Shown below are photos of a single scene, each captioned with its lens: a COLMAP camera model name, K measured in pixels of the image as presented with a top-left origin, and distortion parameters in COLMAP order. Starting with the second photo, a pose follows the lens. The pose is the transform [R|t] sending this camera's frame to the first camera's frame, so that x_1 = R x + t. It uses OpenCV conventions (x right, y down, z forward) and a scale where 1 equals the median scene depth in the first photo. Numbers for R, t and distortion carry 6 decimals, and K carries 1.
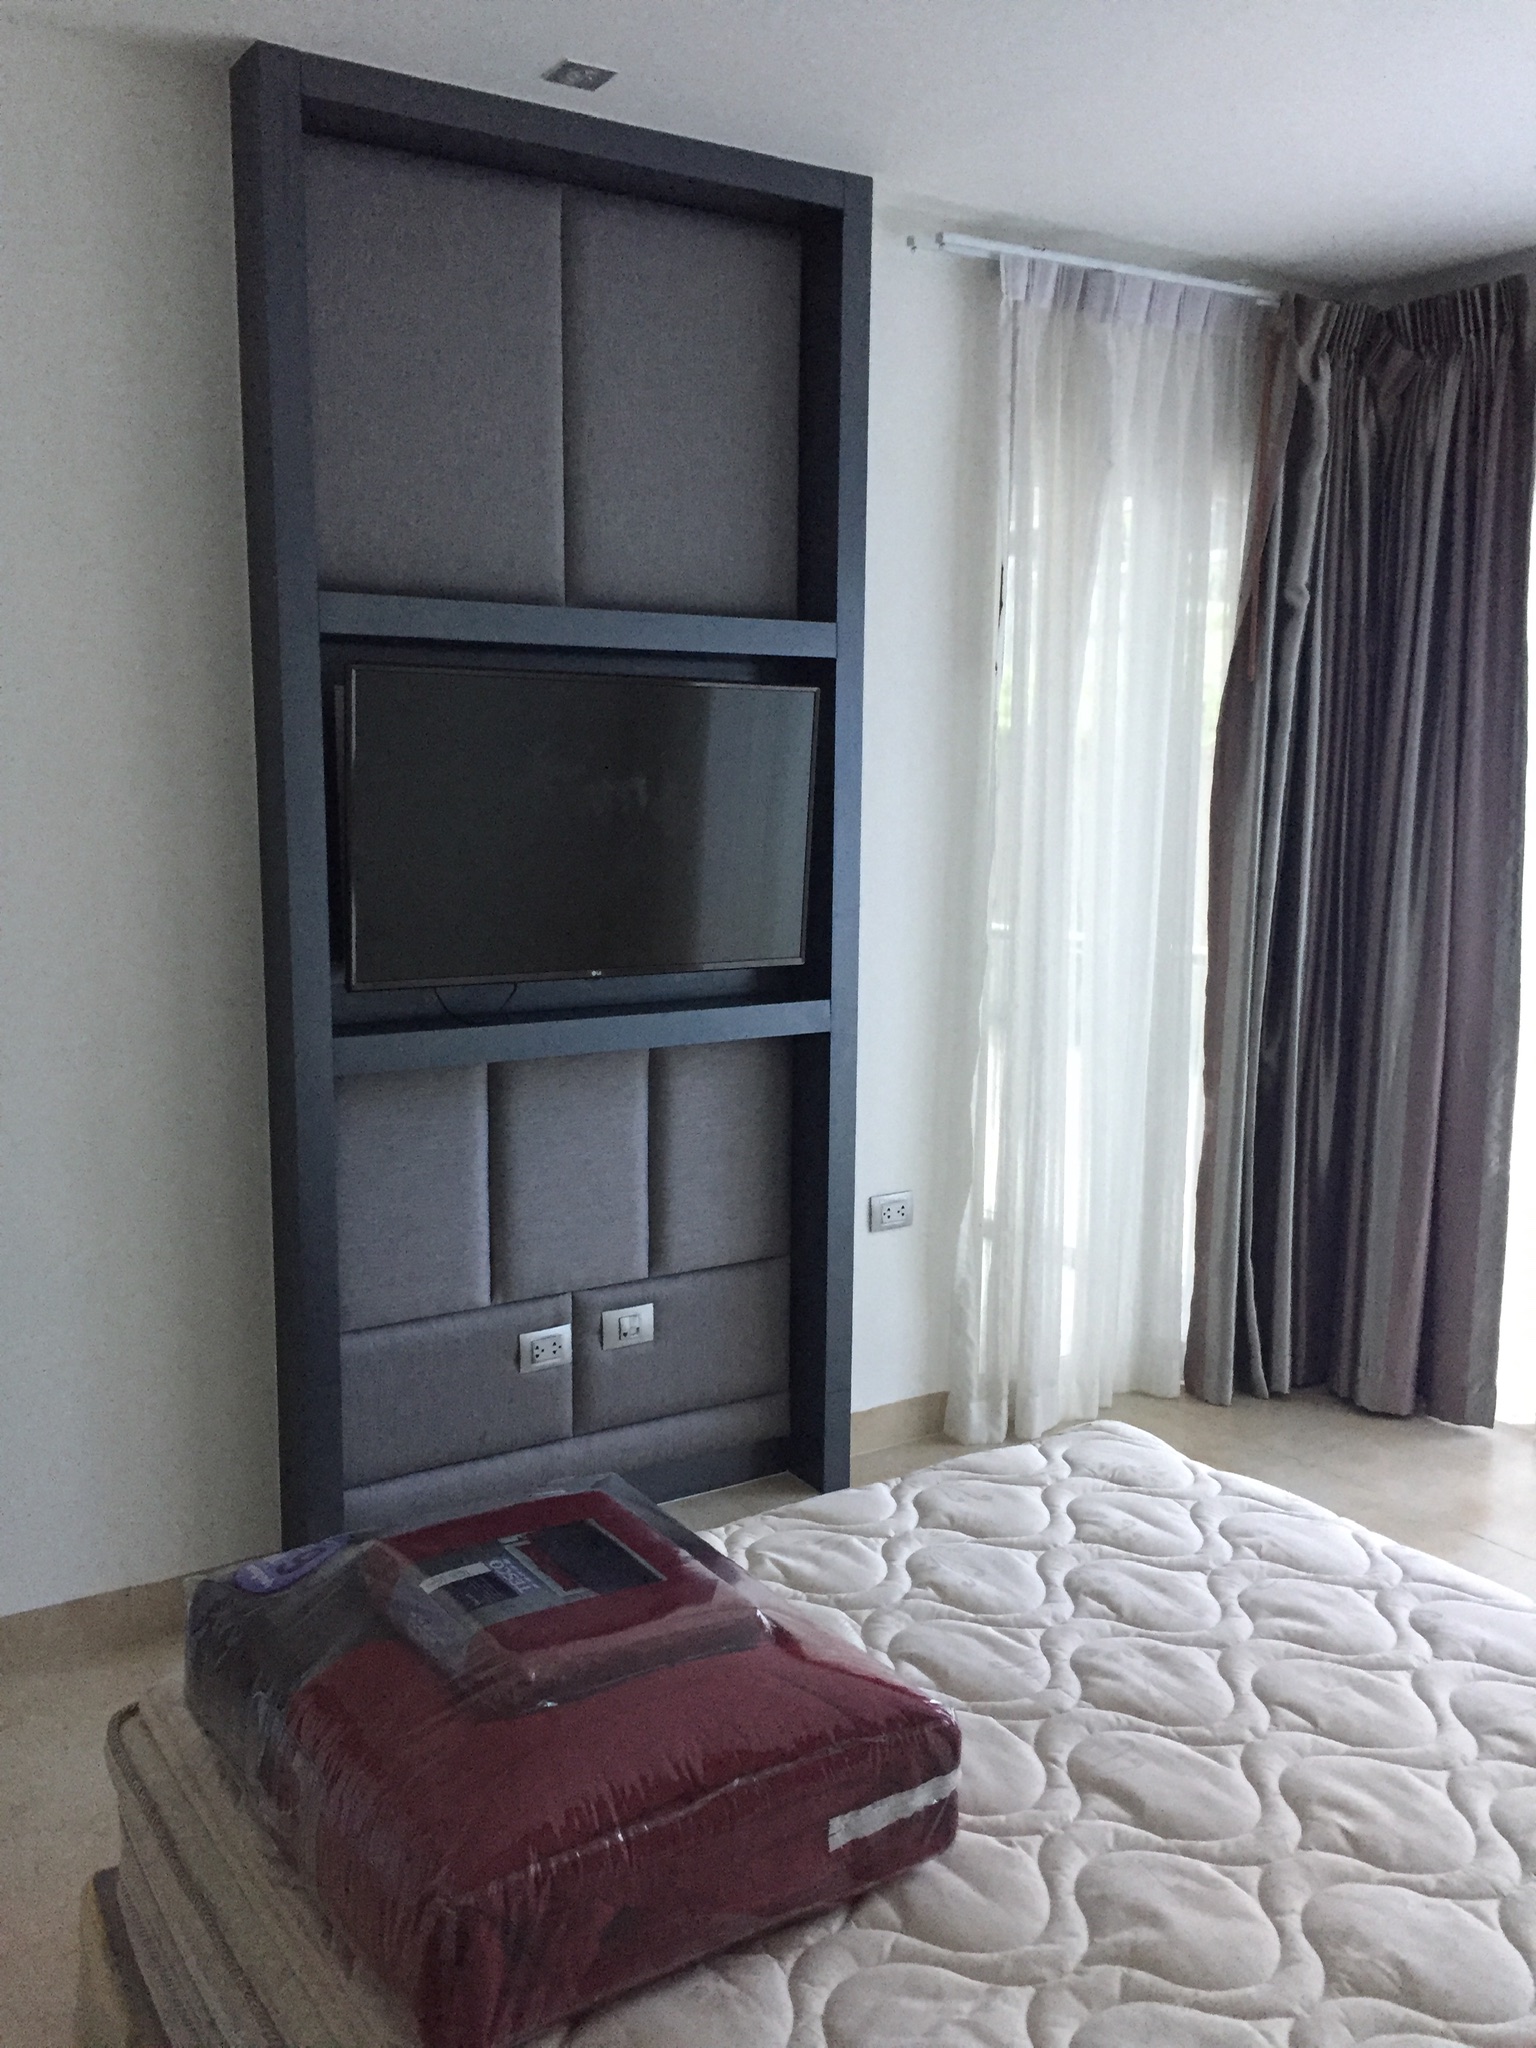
lens RADIAL K [[1761.4, 0, 754.3], [0, 1761.4, 1021.9], [0, 0, 1]] dist [0.080543, -0.110276]
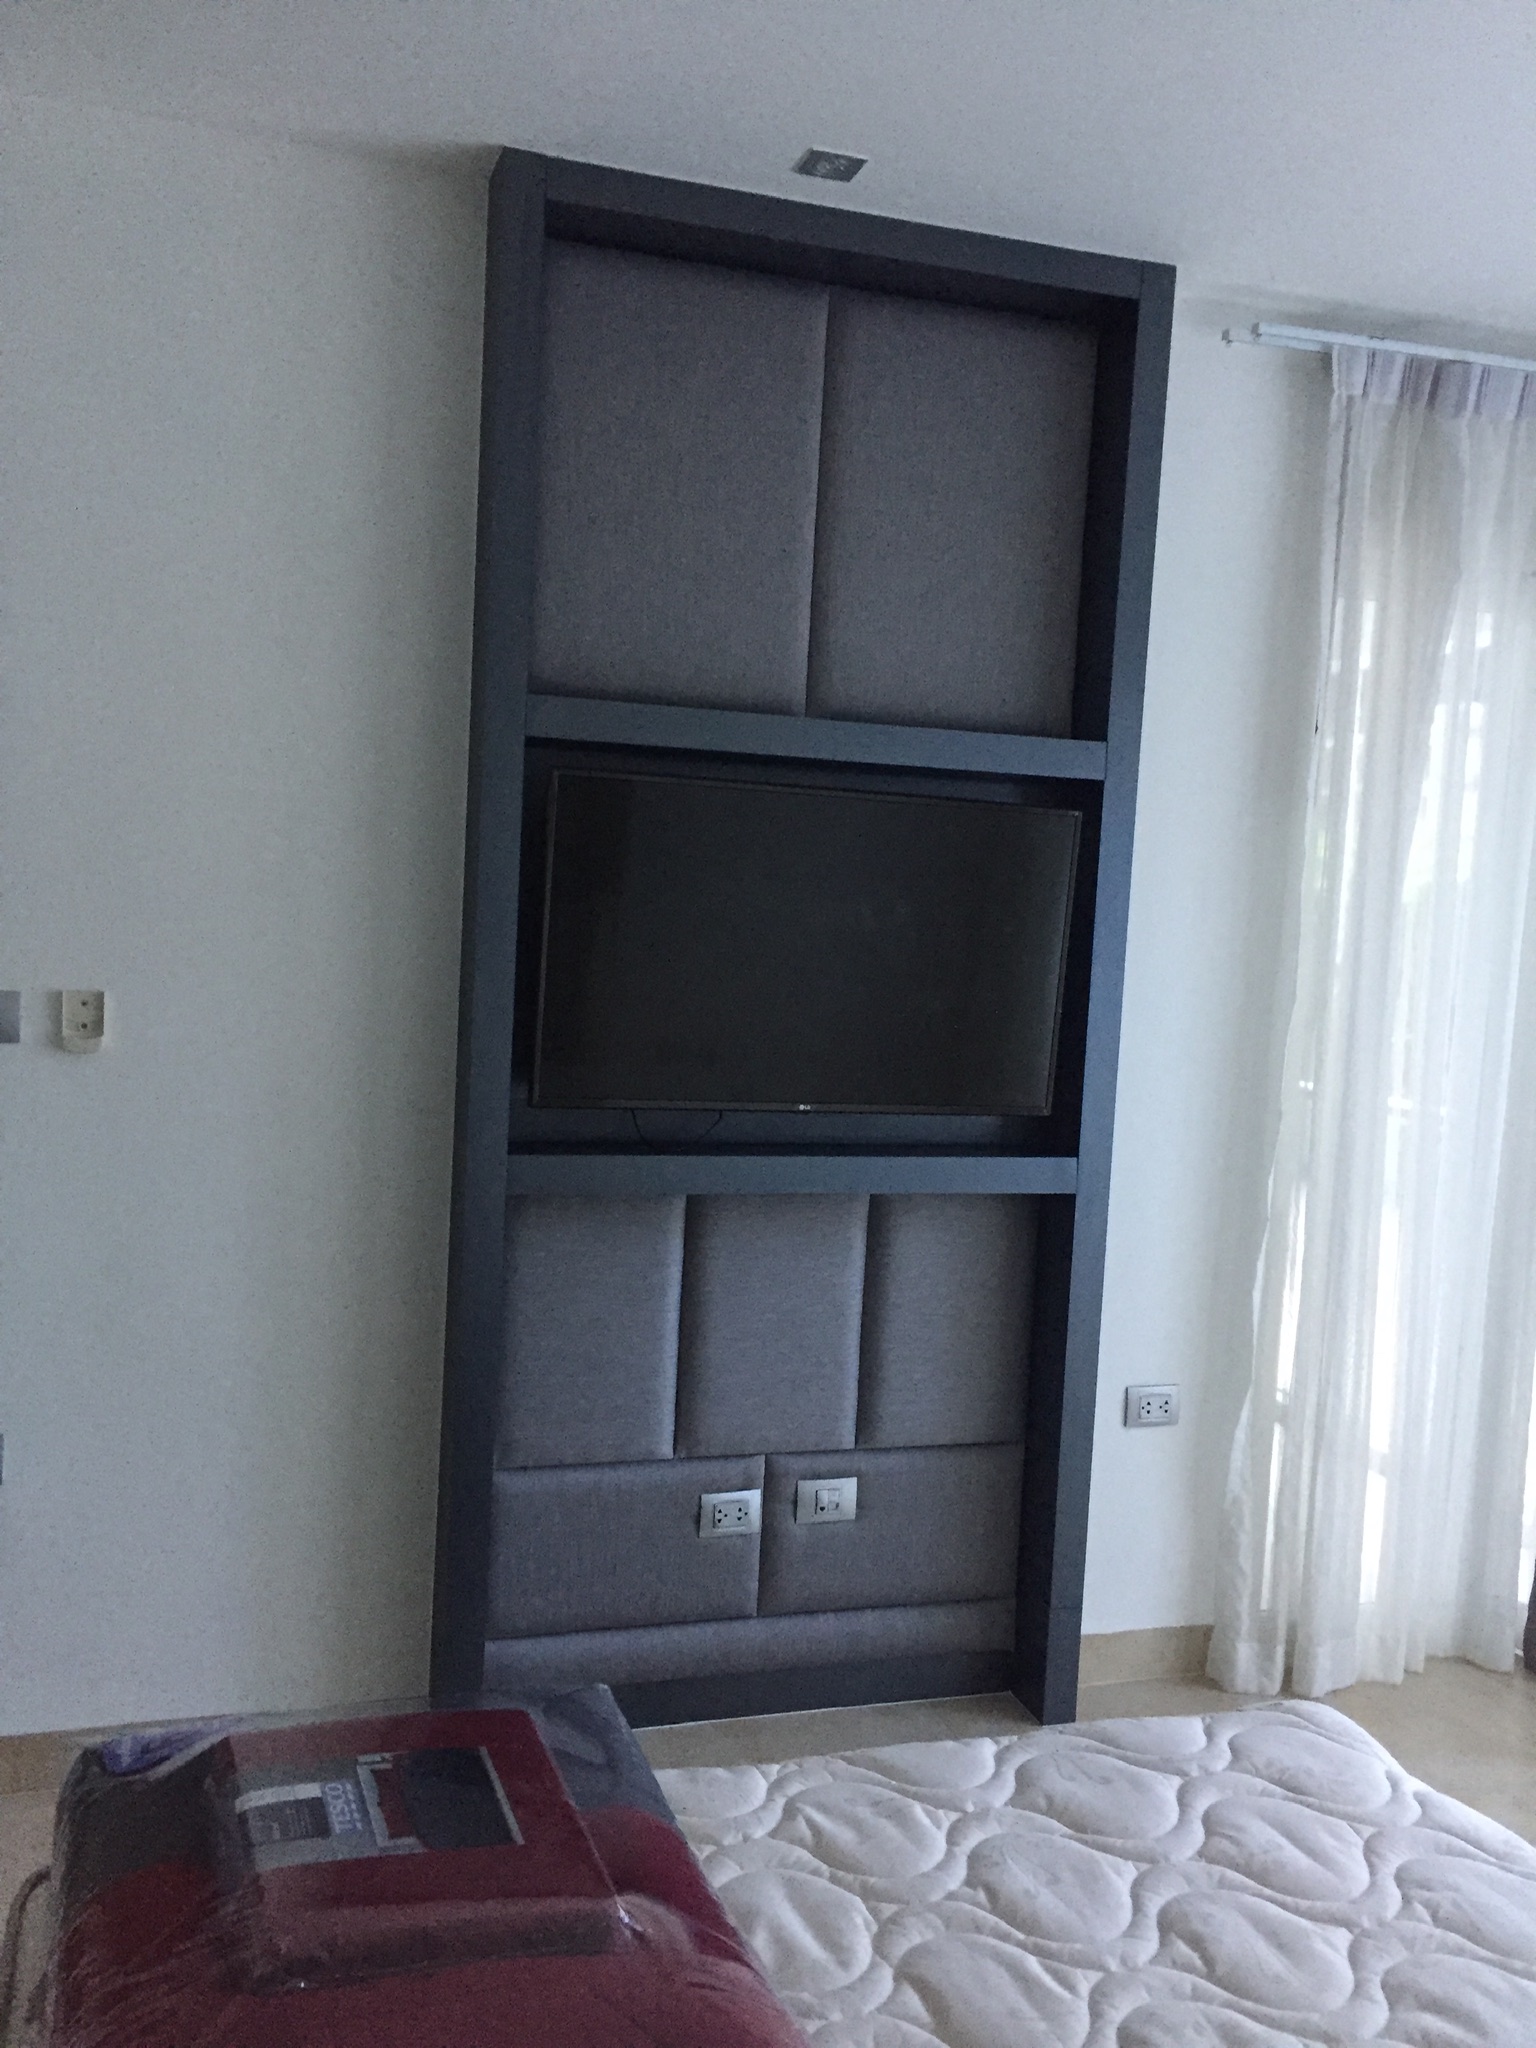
lens RADIAL K [[1761.4, 0, 759.1], [0, 1761.4, 1020.0], [0, 0, 1]] dist [0.080543, -0.110276]
pose [[0.966204, 0.061104, -0.250431, 0.112673], [-0.081231, 0.994176, -0.070827, -0.005724], [0.244645, 0.088776, 0.965540, 0.096685]]
